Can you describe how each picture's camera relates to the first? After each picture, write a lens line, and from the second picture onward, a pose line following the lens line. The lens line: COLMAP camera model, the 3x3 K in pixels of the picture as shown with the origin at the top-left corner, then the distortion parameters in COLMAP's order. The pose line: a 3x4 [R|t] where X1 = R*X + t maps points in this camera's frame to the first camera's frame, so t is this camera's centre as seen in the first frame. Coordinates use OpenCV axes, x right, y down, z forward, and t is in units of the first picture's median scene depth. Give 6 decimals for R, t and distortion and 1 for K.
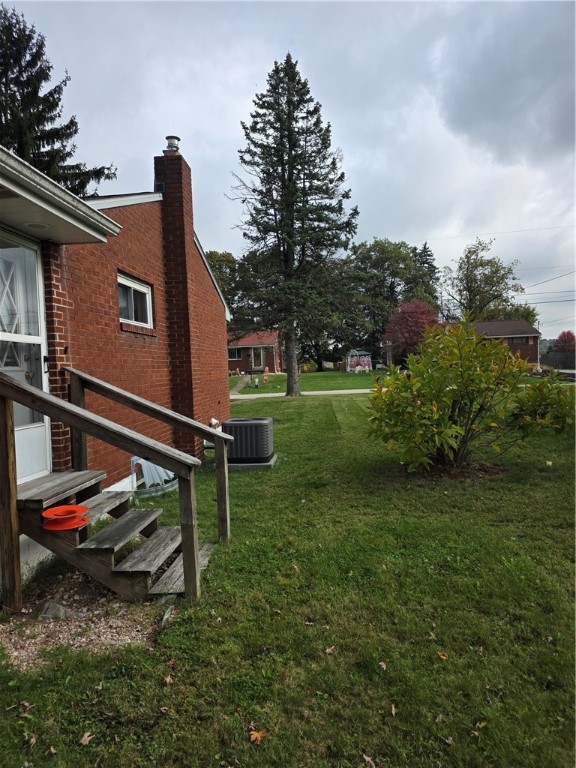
lens RADIAL K [[510.9, 0, 286.0], [0, 510.9, 389.9], [0, 0, 1]] dist [0.073790, -0.061792]
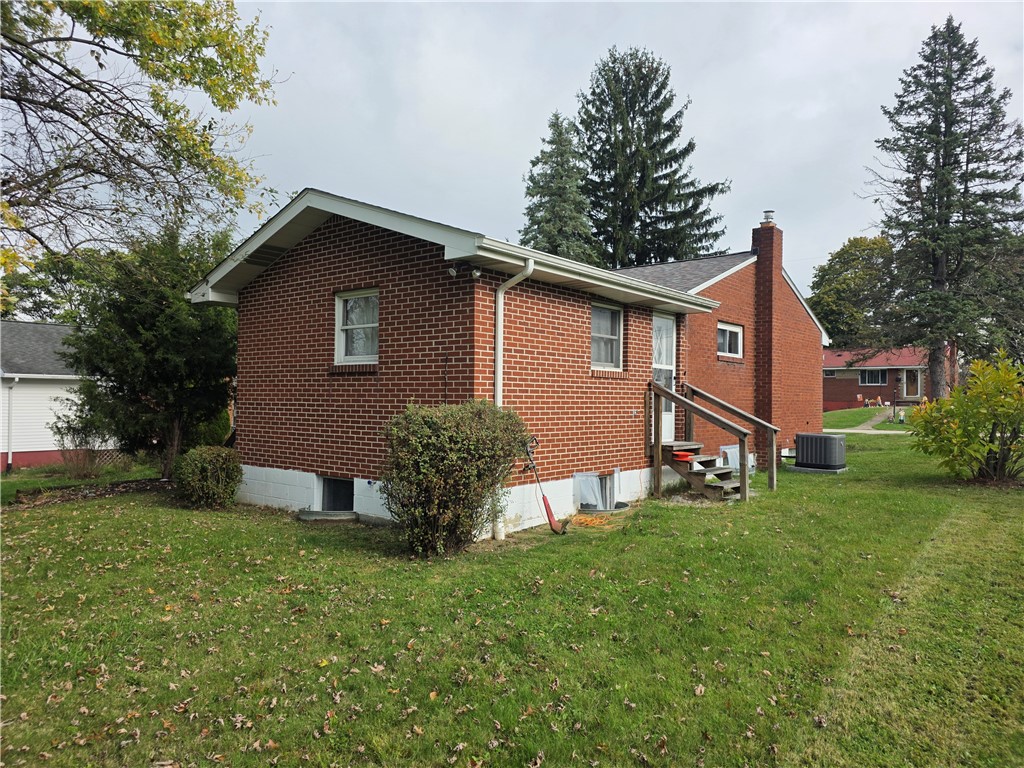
lens RADIAL K [[681.2, 0, 527.6], [0, 681.2, 383.0], [0, 0, 1]] dist [0.073790, -0.061792]
pose [[0.829336, 0.034307, -0.557696, 0.086927], [-0.065337, 0.997220, -0.035817, 0.015029], [0.554917, 0.066142, 0.829272, -0.248379]]
